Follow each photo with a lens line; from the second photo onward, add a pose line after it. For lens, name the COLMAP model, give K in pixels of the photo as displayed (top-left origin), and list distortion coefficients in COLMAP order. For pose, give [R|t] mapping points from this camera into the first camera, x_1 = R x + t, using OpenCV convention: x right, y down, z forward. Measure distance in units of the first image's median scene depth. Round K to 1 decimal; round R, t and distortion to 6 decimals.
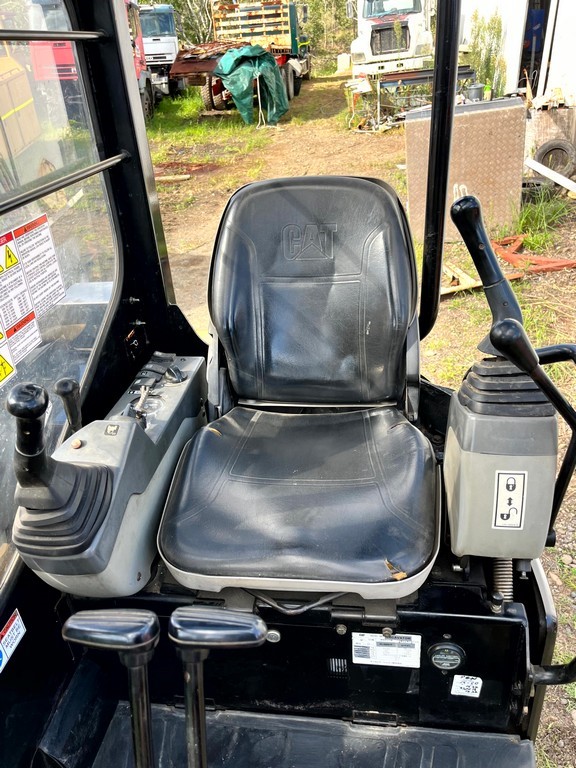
lens RADIAL K [[585.4, 0, 302.2], [0, 585.4, 386.2], [0, 0, 1]] dist [0.092882, -0.129953]
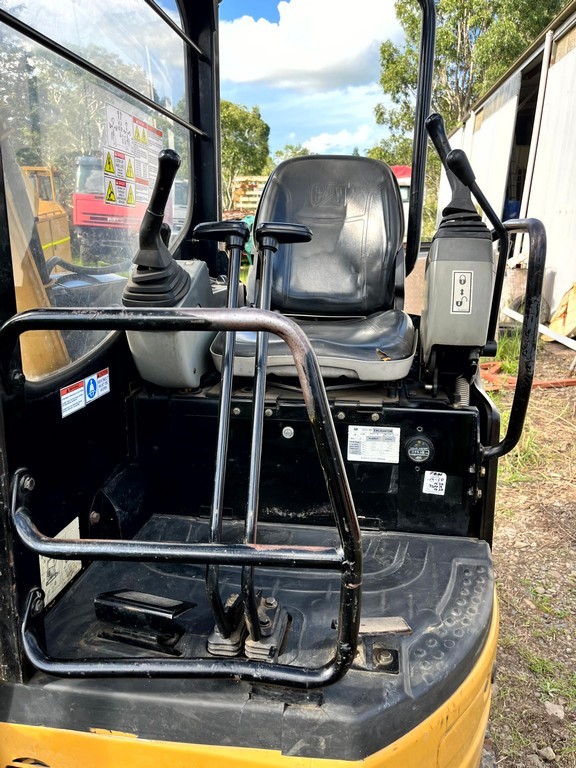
lens RADIAL K [[588.8, 0, 301.7], [0, 588.8, 383.0], [0, 0, 1]] dist [0.073889, -0.118530]
pose [[0.997296, 0.073041, 0.008080, -0.031139], [-0.068149, 0.960398, -0.270168, 0.552771], [-0.027493, 0.268887, 0.962779, -0.238031]]
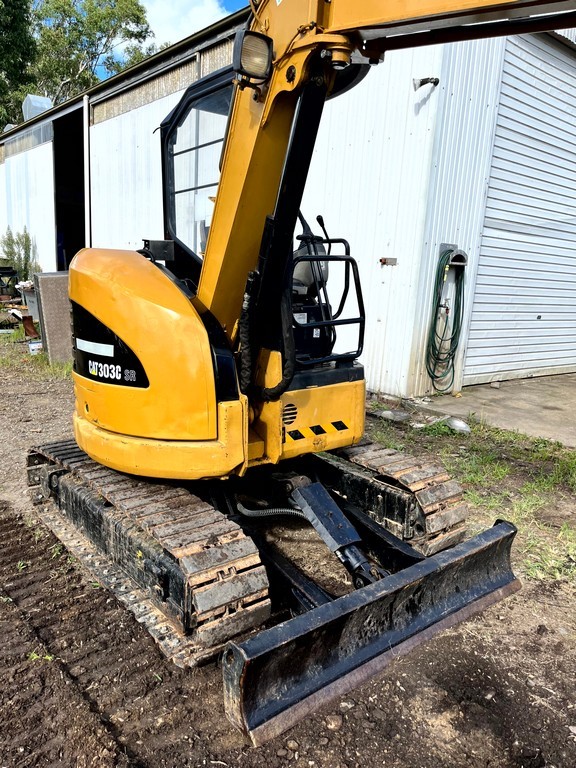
lens RADIAL K [[586.4, 0, 289.4], [0, 586.4, 390.5], [0, 0, 1]] dist [0.070652, -0.124050]
pose [[0.699200, -0.062079, 0.712226, -1.965252], [0.298789, 0.930422, -0.212227, 1.267851], [-0.649495, 0.361194, 0.669100, -0.931693]]
